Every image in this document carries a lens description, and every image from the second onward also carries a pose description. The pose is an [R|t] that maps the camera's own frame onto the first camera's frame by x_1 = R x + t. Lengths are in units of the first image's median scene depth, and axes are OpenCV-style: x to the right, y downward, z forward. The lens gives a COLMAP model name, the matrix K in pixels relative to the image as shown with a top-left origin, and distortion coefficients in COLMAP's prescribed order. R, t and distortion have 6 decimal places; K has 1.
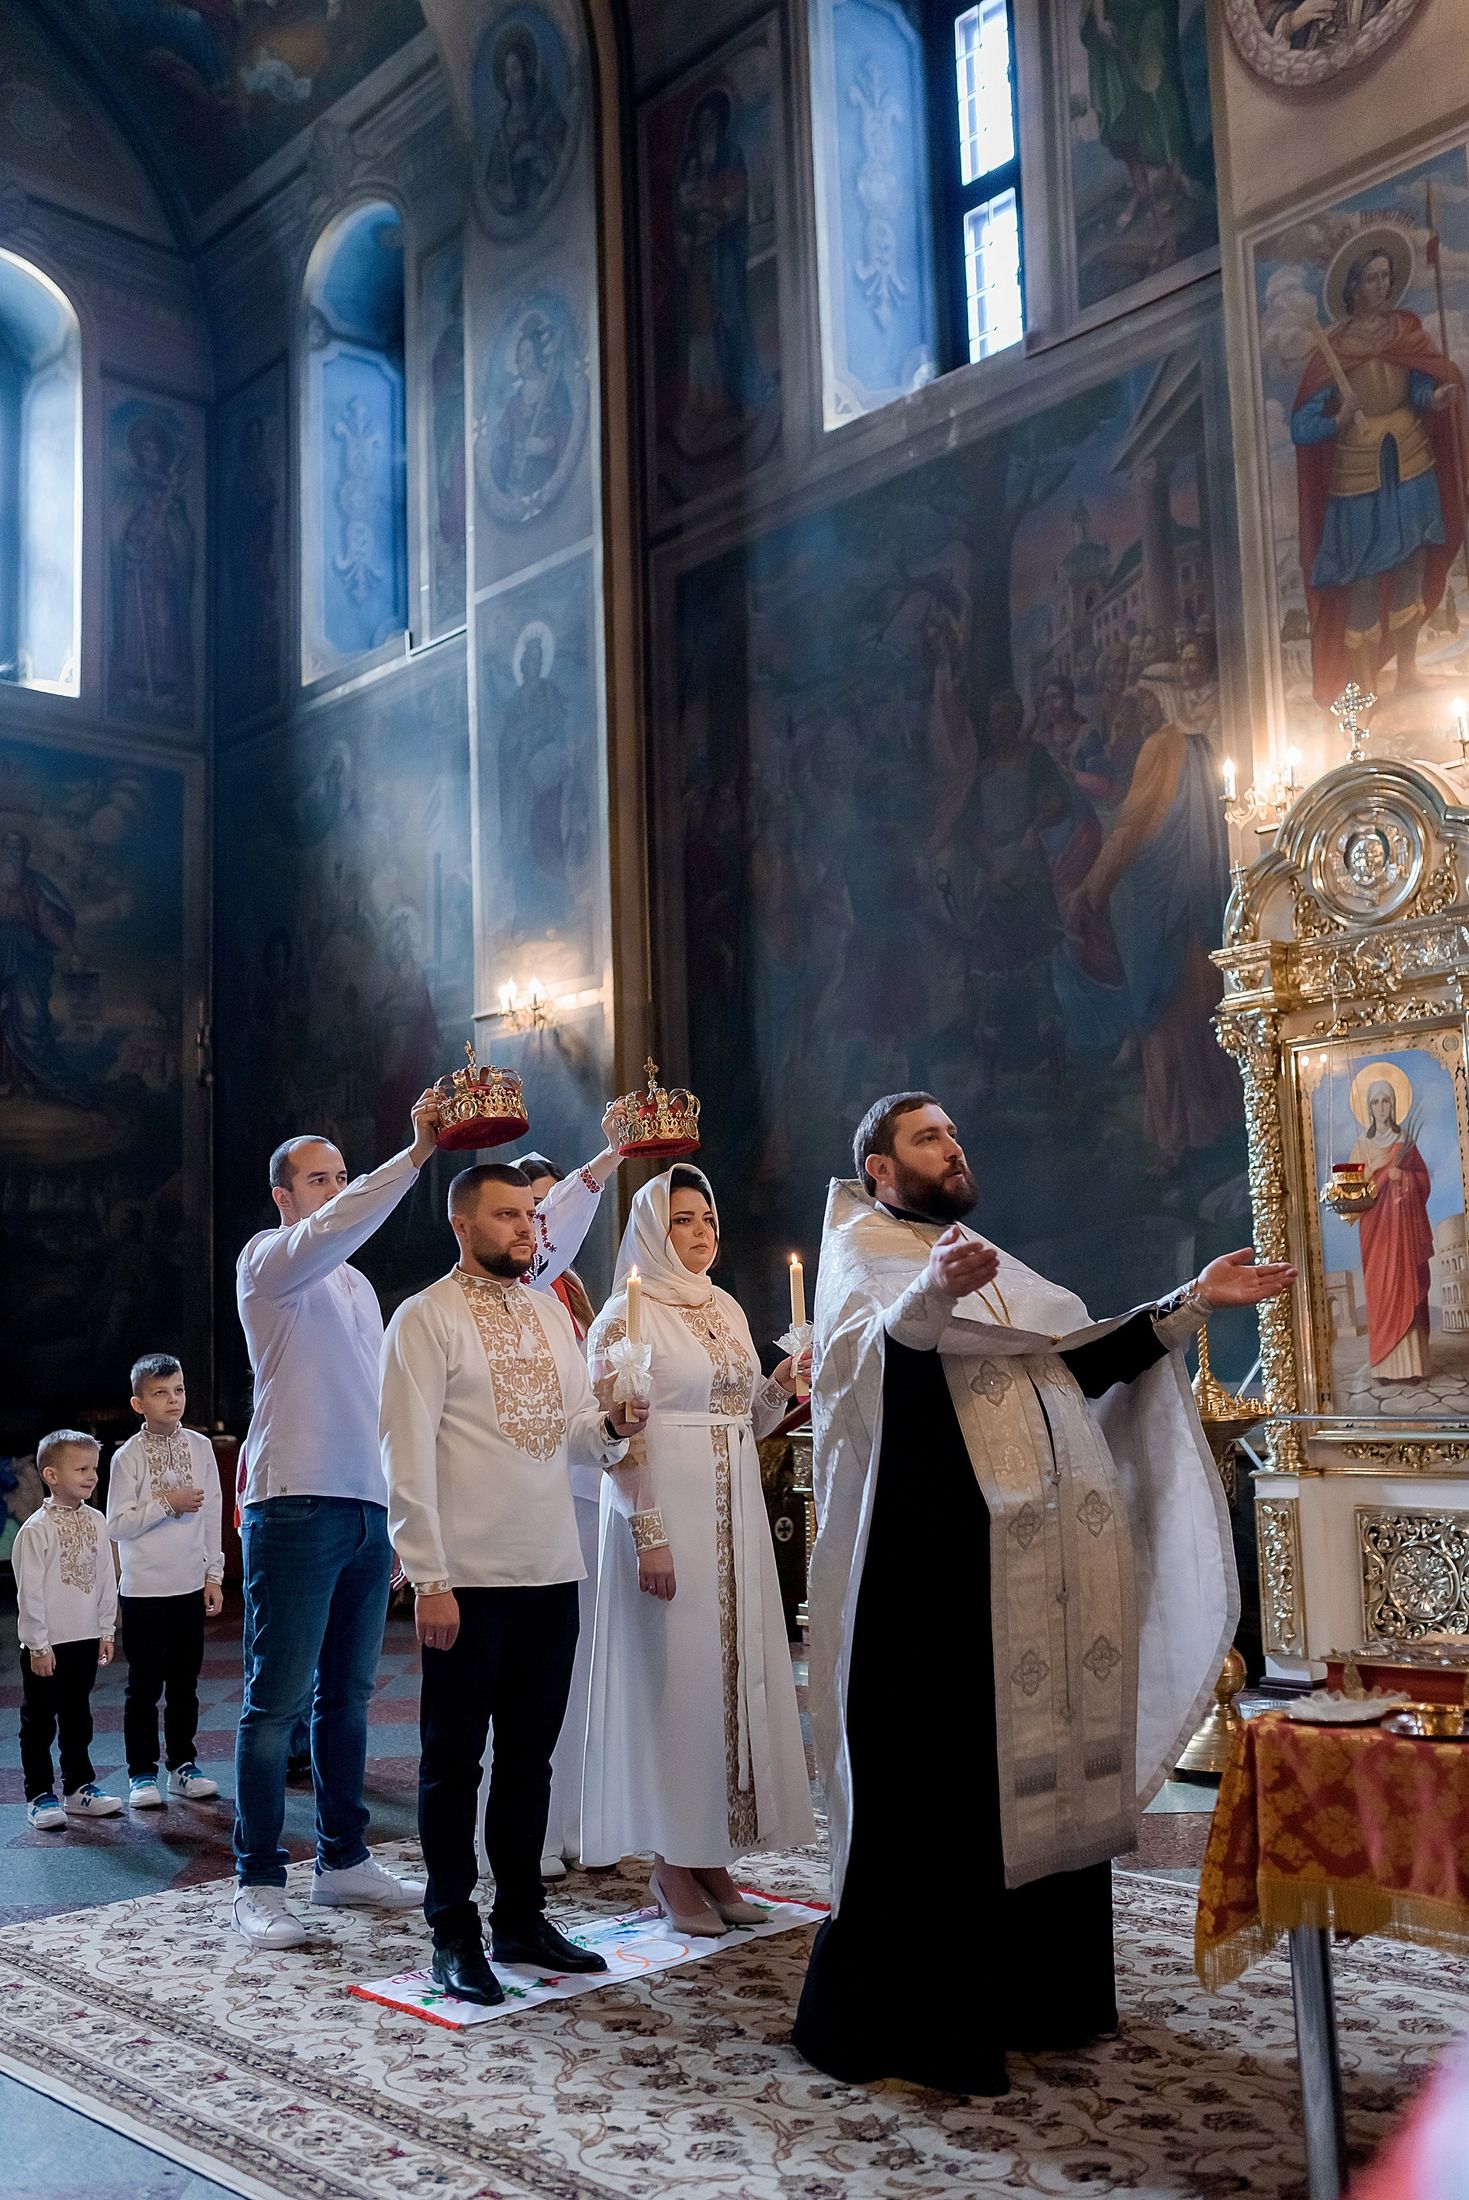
lens RADIAL K [[2118.7, 0, 688.6], [0, 2118.7, 1088.2], [0, 0, 1]] dist [-0.009578, -0.032087]
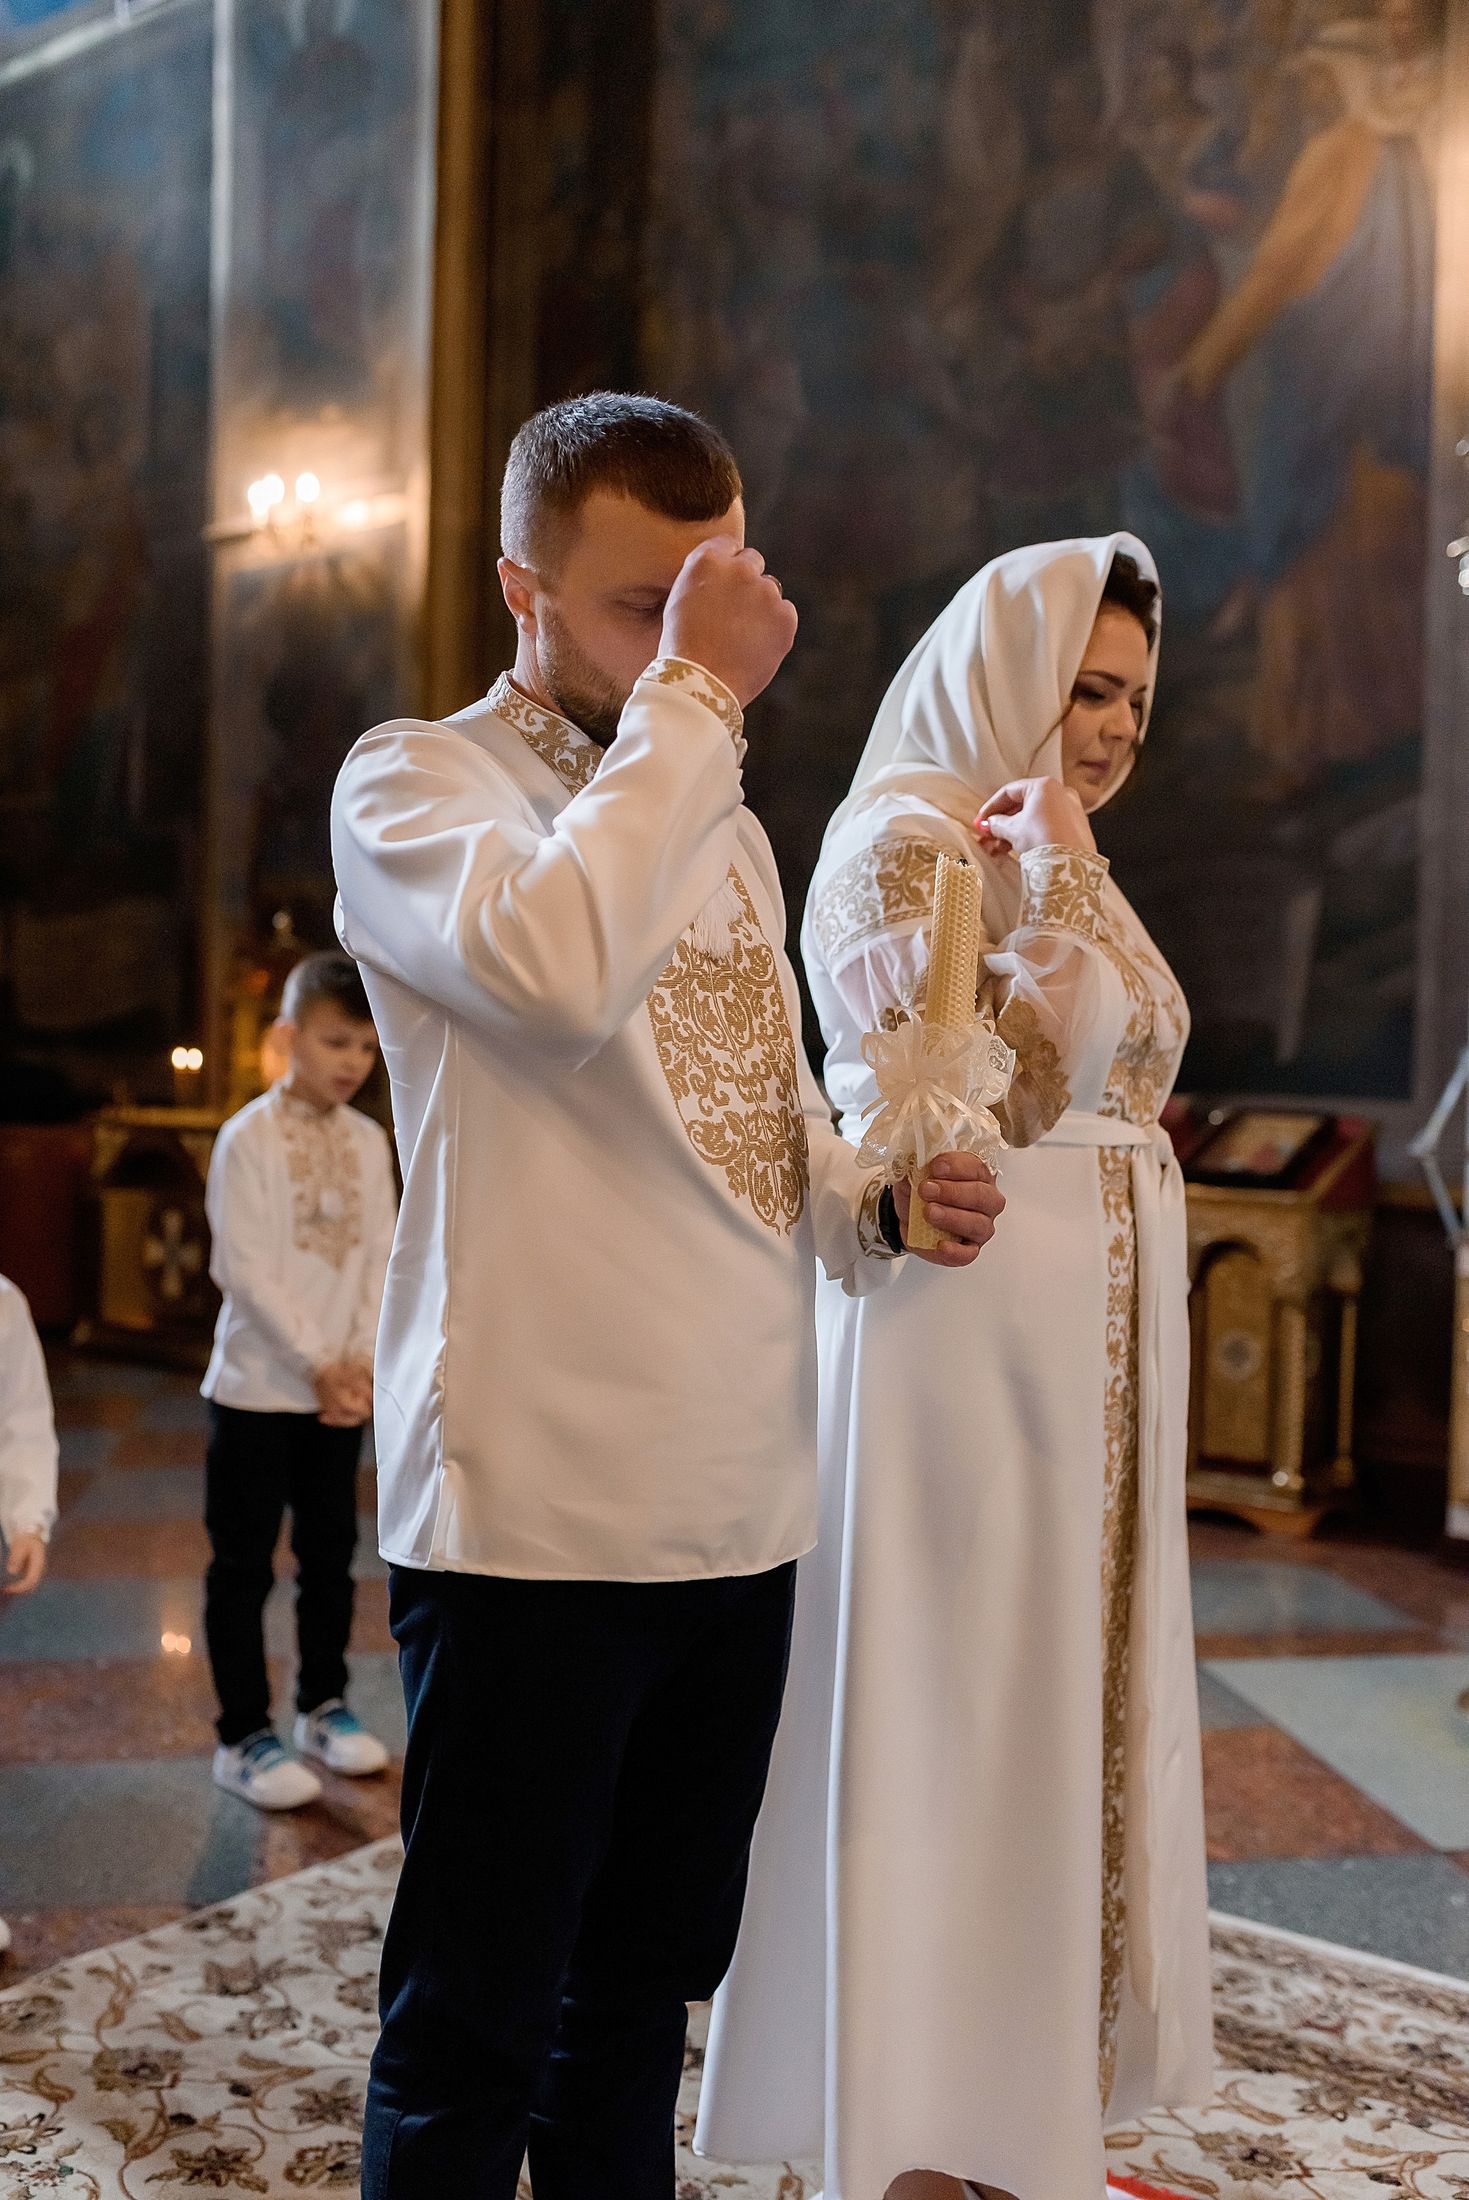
lens RADIAL K [[2114.3, 0, 722.7], [0, 2114.3, 1109.2], [0, 0, 1]] dist [-0.005262, -0.001425]
pose [[0.980623, 0.048012, 0.189930, -0.075002], [-0.076414, 0.986452, 0.145167, 0.052027], [-0.180387, -0.156867, 0.971006, 0.327449]]
